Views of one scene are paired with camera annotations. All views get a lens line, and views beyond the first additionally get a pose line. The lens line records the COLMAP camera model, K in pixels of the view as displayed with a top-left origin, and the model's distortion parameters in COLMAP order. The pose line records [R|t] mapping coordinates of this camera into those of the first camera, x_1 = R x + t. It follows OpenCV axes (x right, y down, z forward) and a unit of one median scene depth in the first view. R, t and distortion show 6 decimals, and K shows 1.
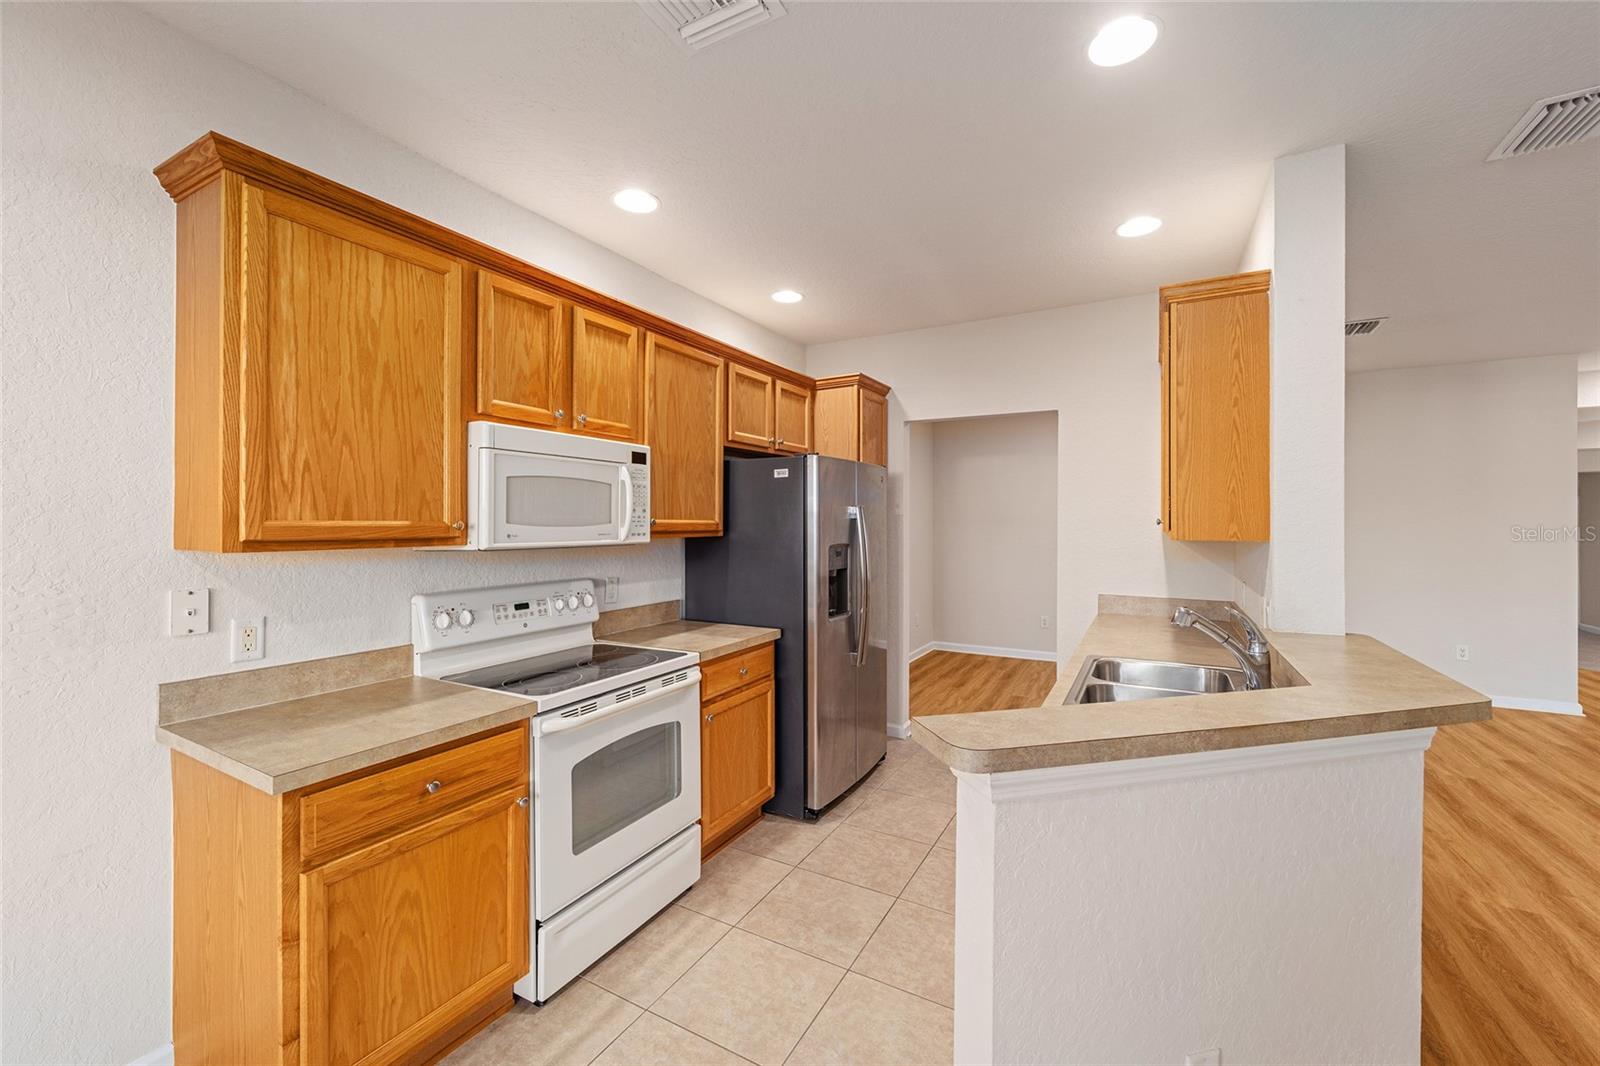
lens RADIAL K [[642.8, 0, 796.4], [0, 642.8, 517.2], [0, 0, 1]] dist [0.000429, -0.000783]
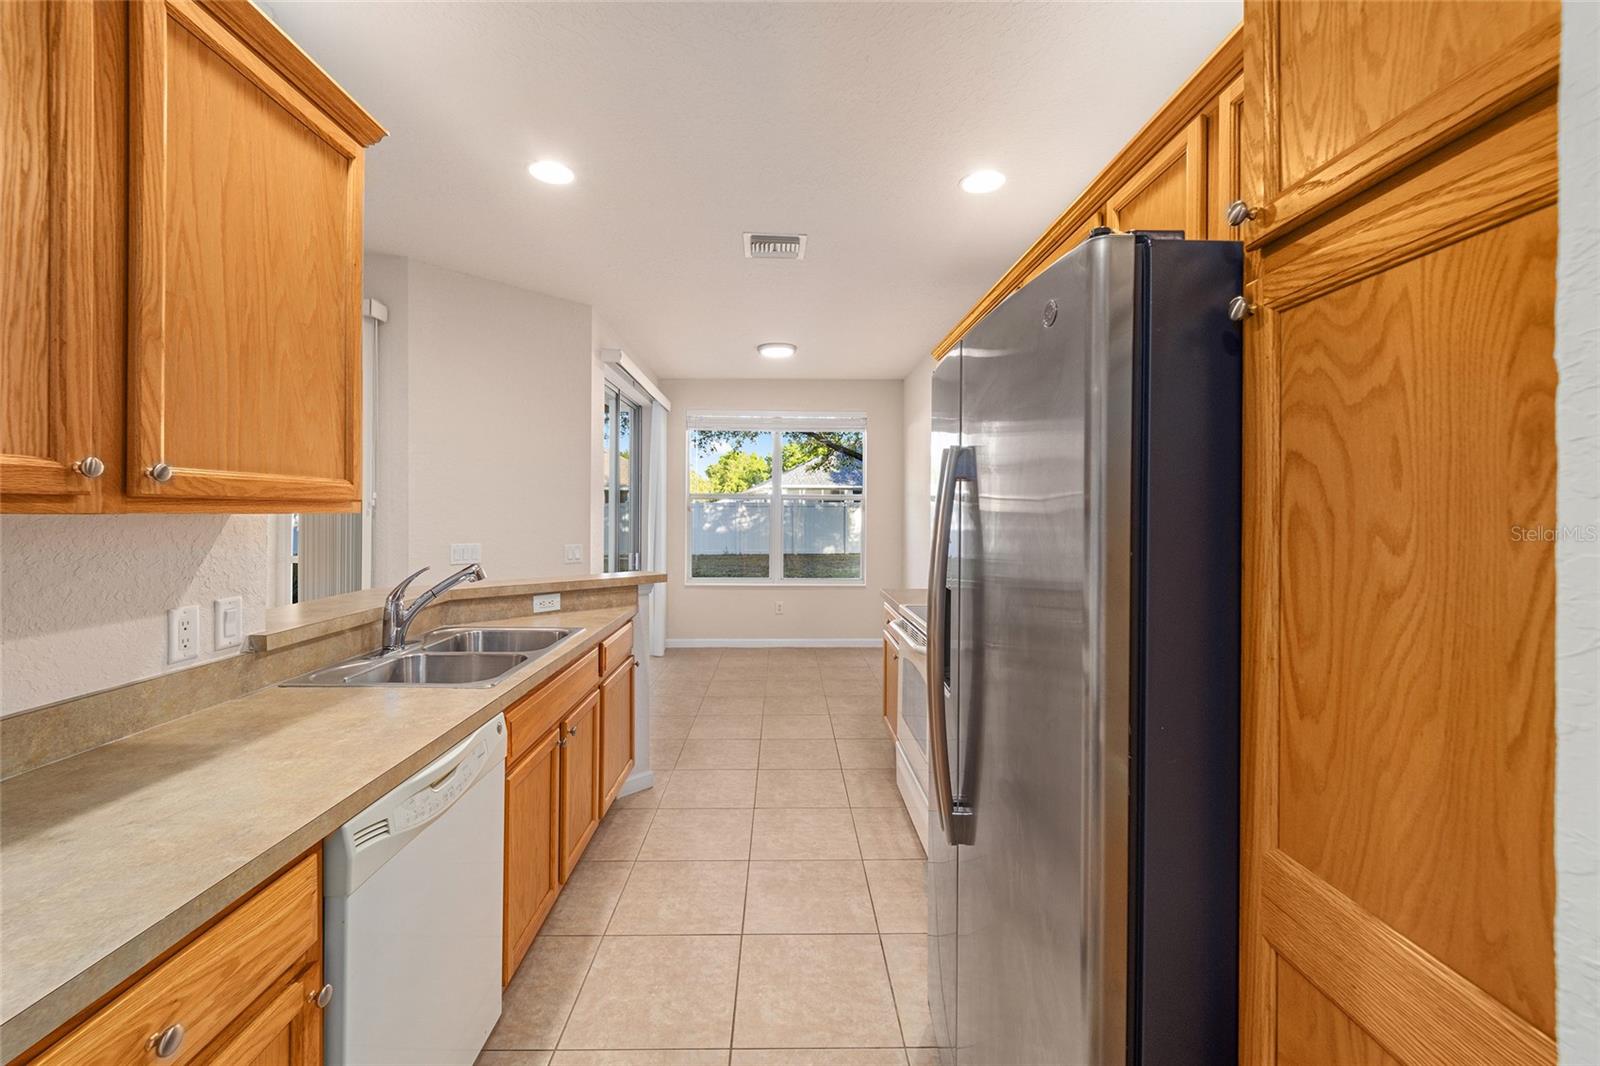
lens RADIAL K [[642.8, 0, 796.4], [0, 642.8, 517.2], [0, 0, 1]] dist [0.000429, -0.000783]
pose [[-0.861749, -0.002018, -0.507330, 0.544199], [-0.004412, 0.999984, 0.003517, 0.035062], [0.507315, 0.005269, -0.861744, 1.808680]]
